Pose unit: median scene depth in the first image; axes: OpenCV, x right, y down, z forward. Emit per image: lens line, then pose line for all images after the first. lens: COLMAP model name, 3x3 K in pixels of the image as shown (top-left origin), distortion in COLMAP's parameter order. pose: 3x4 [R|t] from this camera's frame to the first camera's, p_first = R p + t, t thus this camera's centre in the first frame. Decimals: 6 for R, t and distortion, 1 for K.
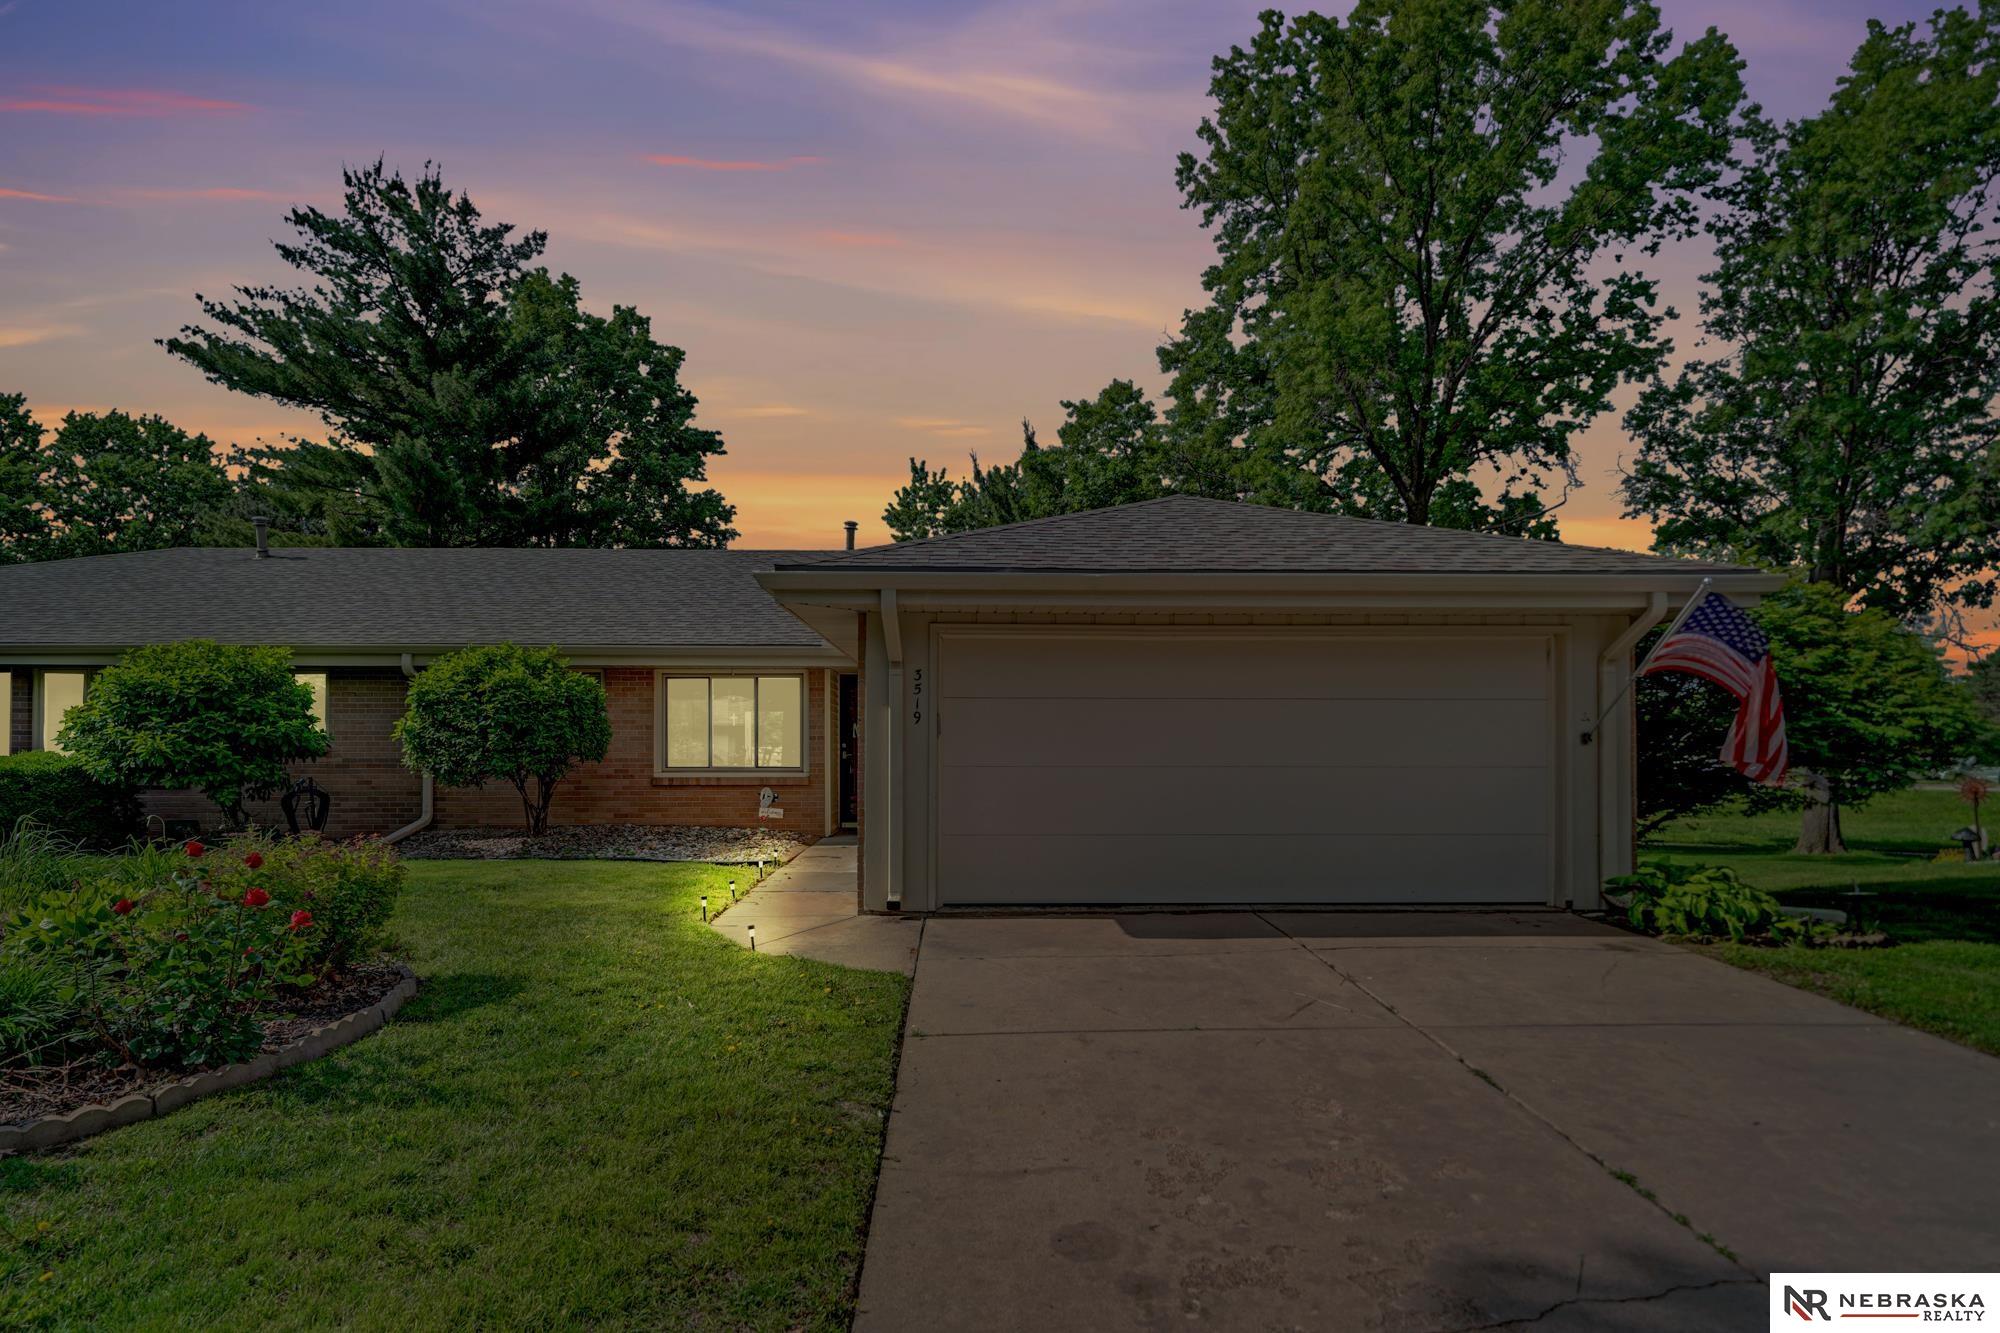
lens RADIAL K [[1058.5, 0, 982.4], [0, 1058.5, 736.7], [0, 0, 1]] dist [0.002554, 0.000784]
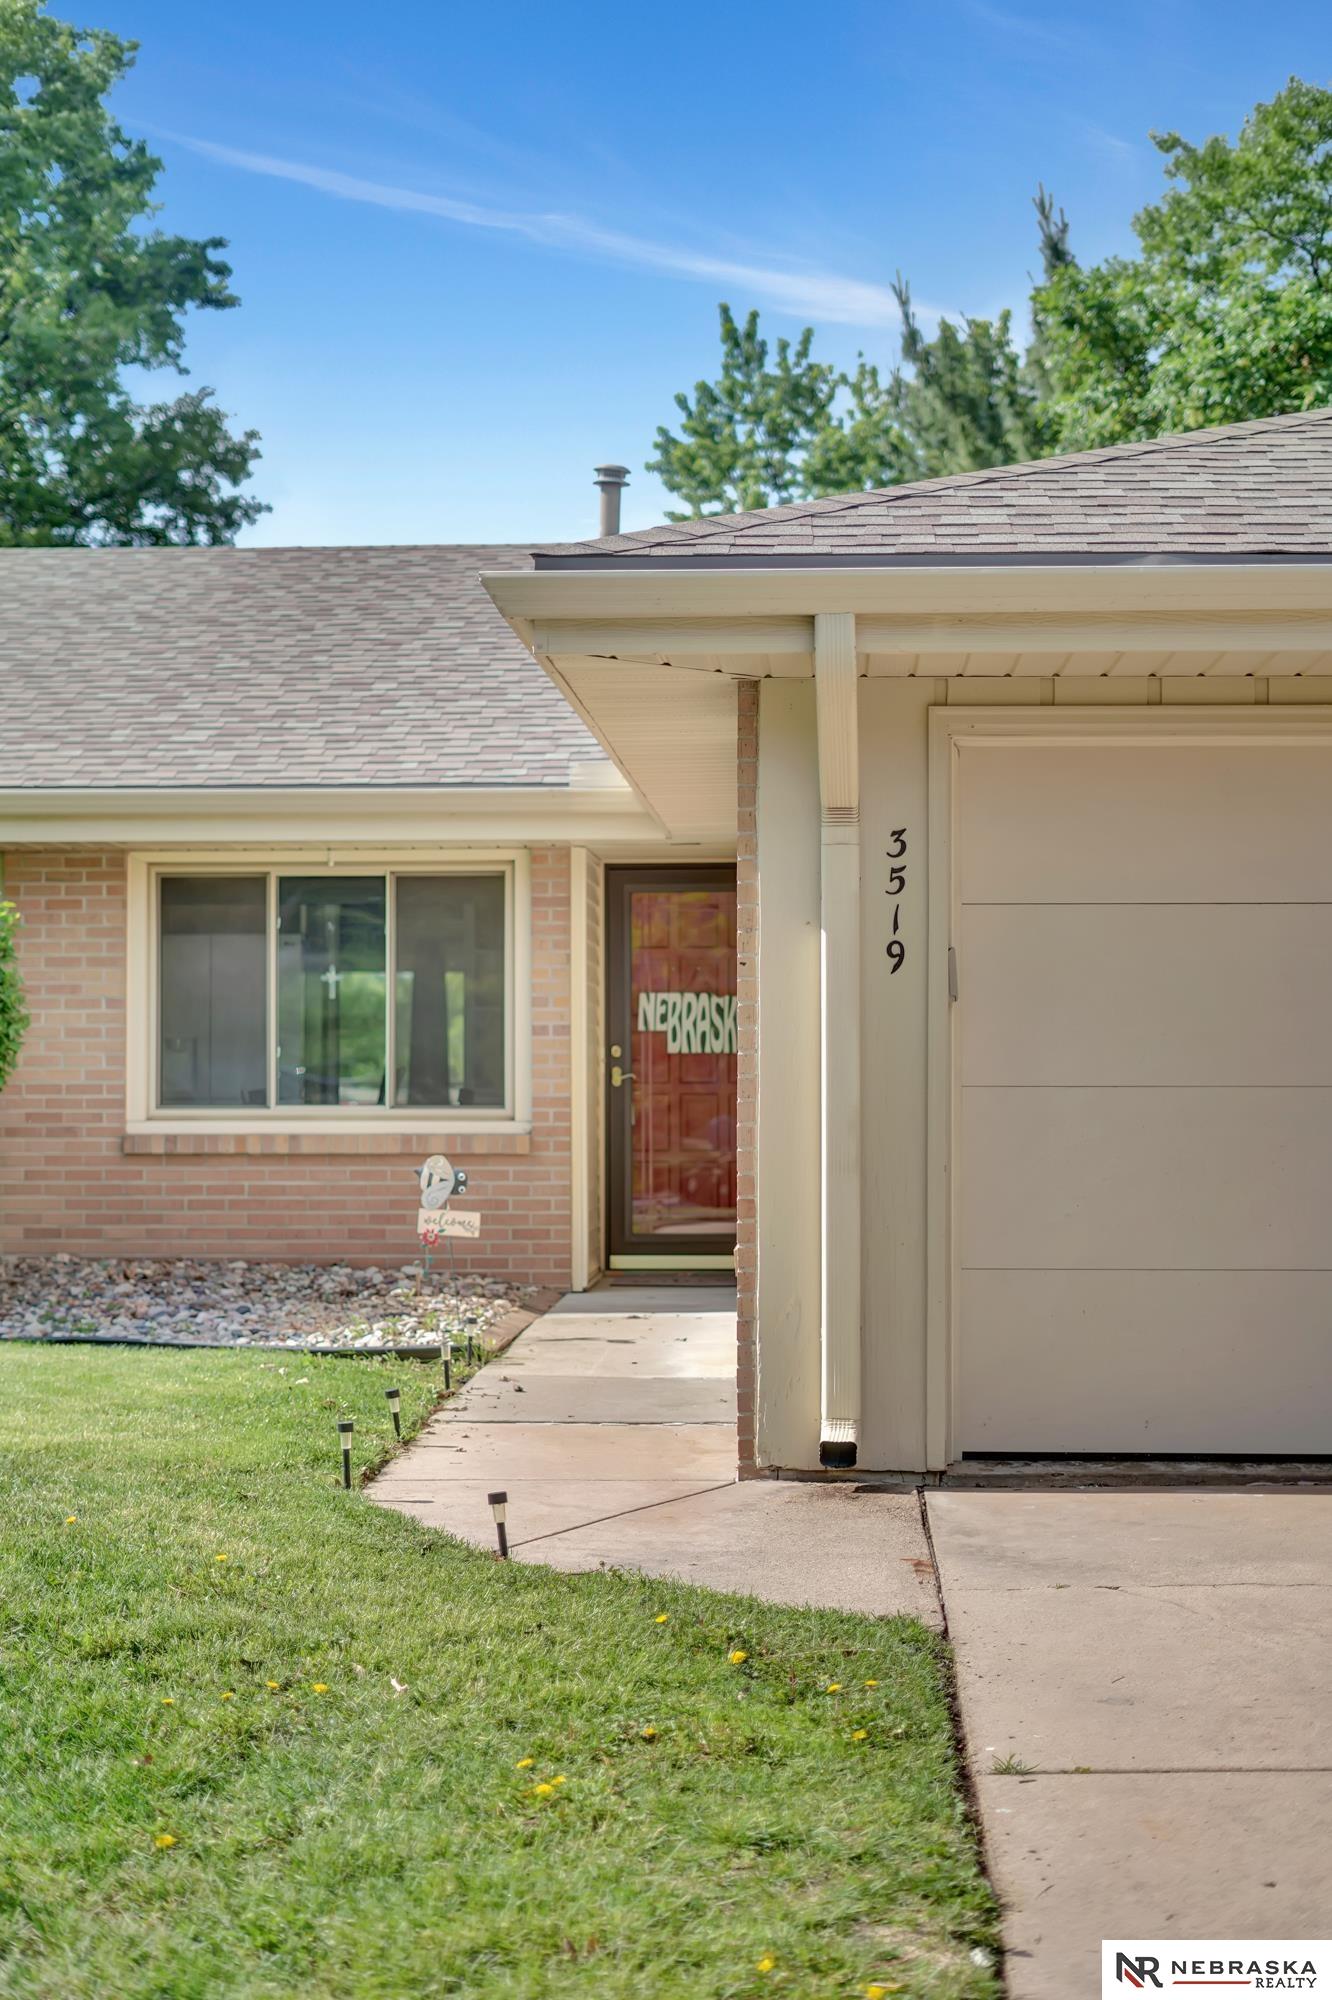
lens RADIAL K [[2834.5, 0, 665.4], [0, 2834.5, 1003.4], [0, 0, 1]] dist [0.007972, 0.000000]
pose [[0.997000, -0.001727, -0.077387, -0.036937], [0.000393, 0.999851, -0.017252, 0.009203], [0.077405, 0.017170, 0.996852, -0.007457]]
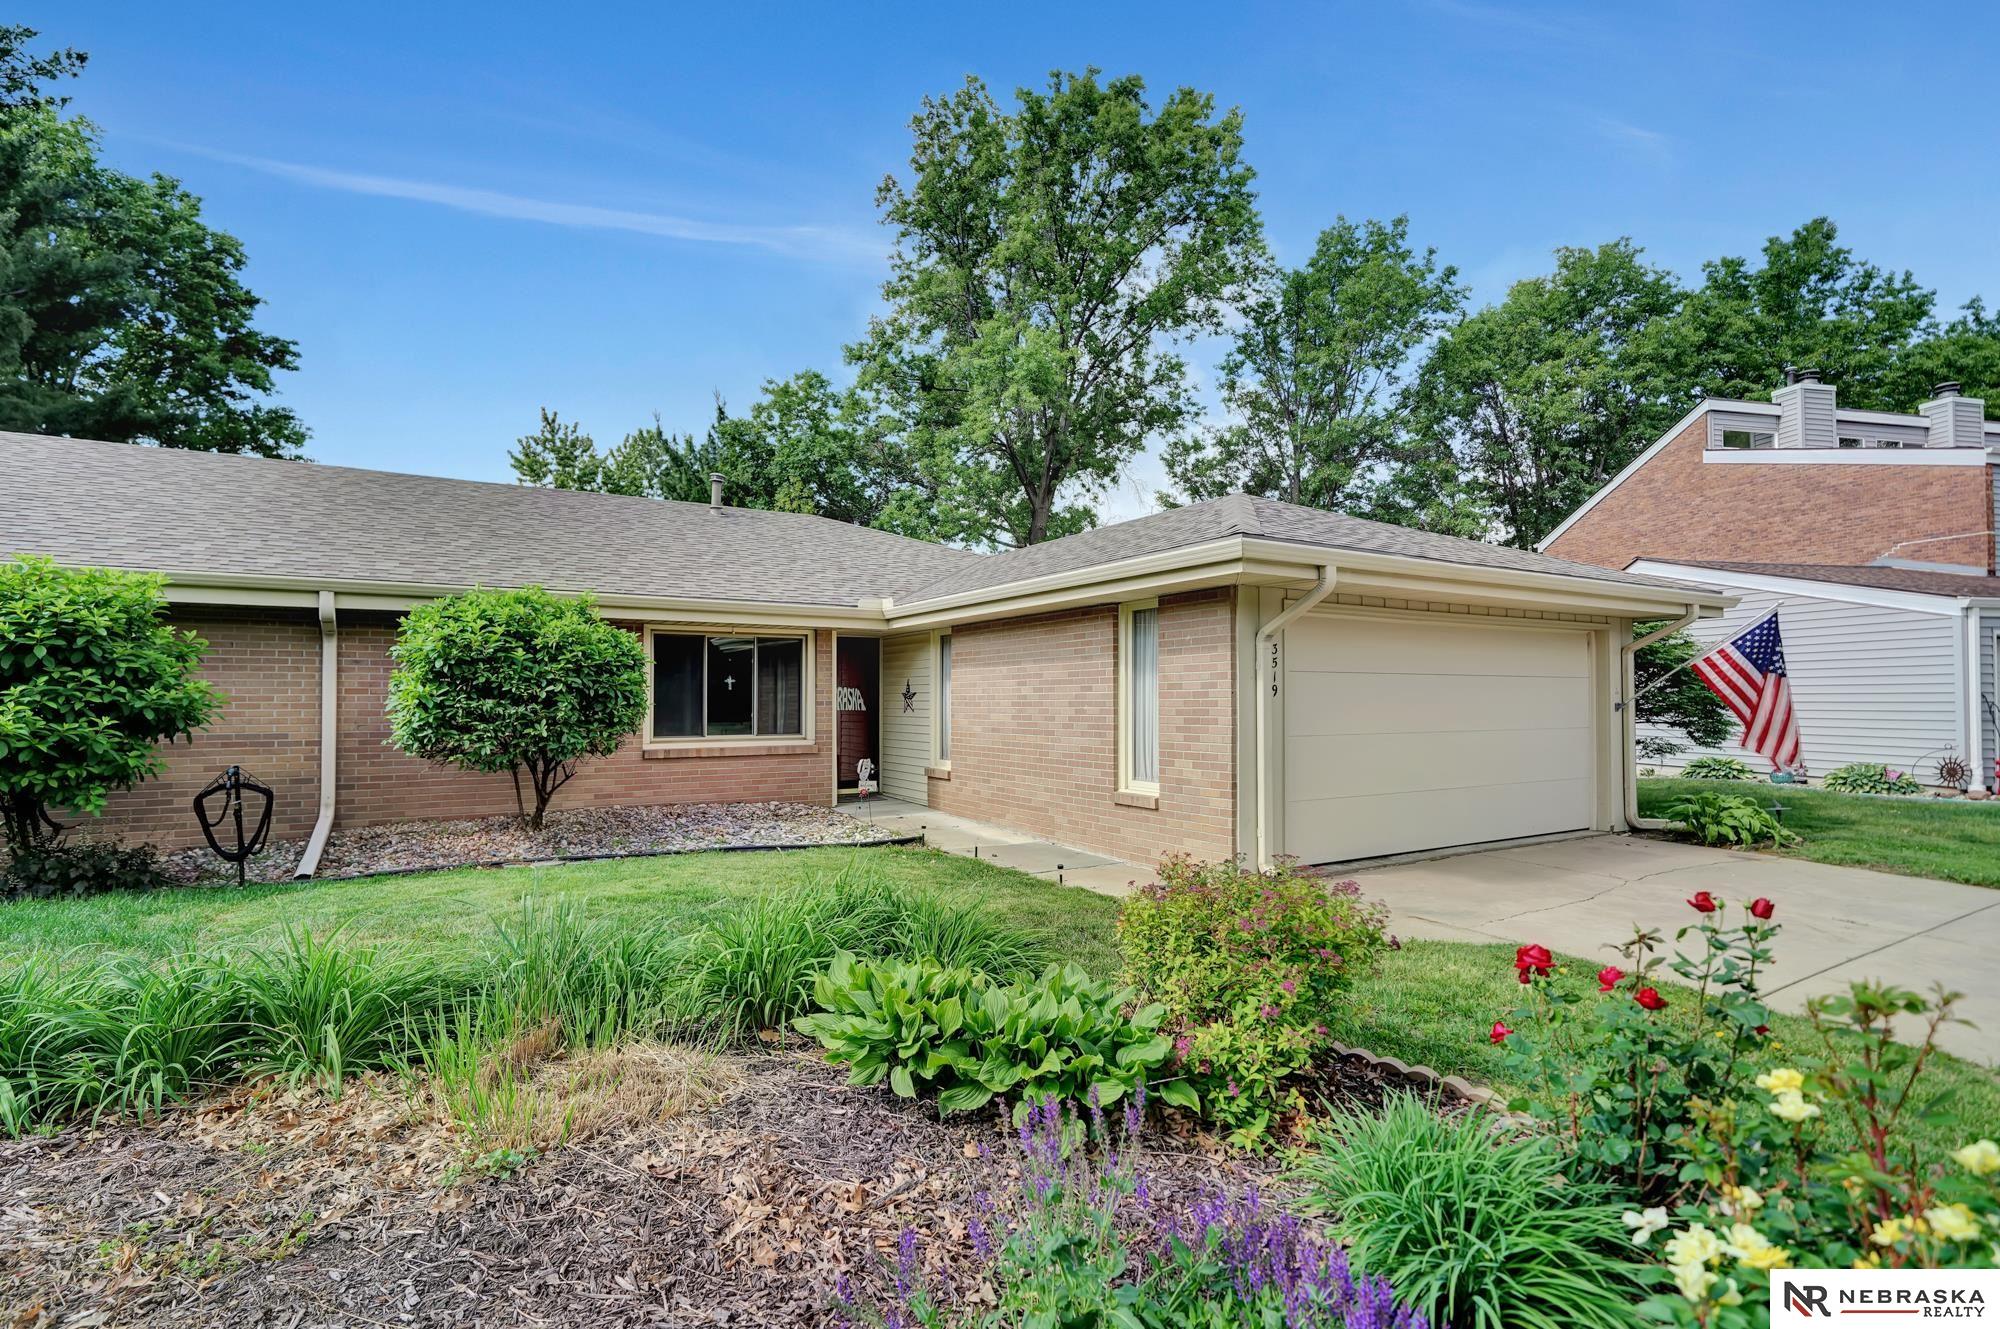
lens RADIAL K [[928.9, 0, 996.7], [0, 928.9, 667.7], [0, 0, 1]] dist [0.012955, -0.000454]
pose [[0.877563, 0.015028, 0.479225, -0.414448], [-0.002833, 0.999654, -0.026160, -0.008913], [-0.479452, 0.021600, 0.877302, 0.192896]]
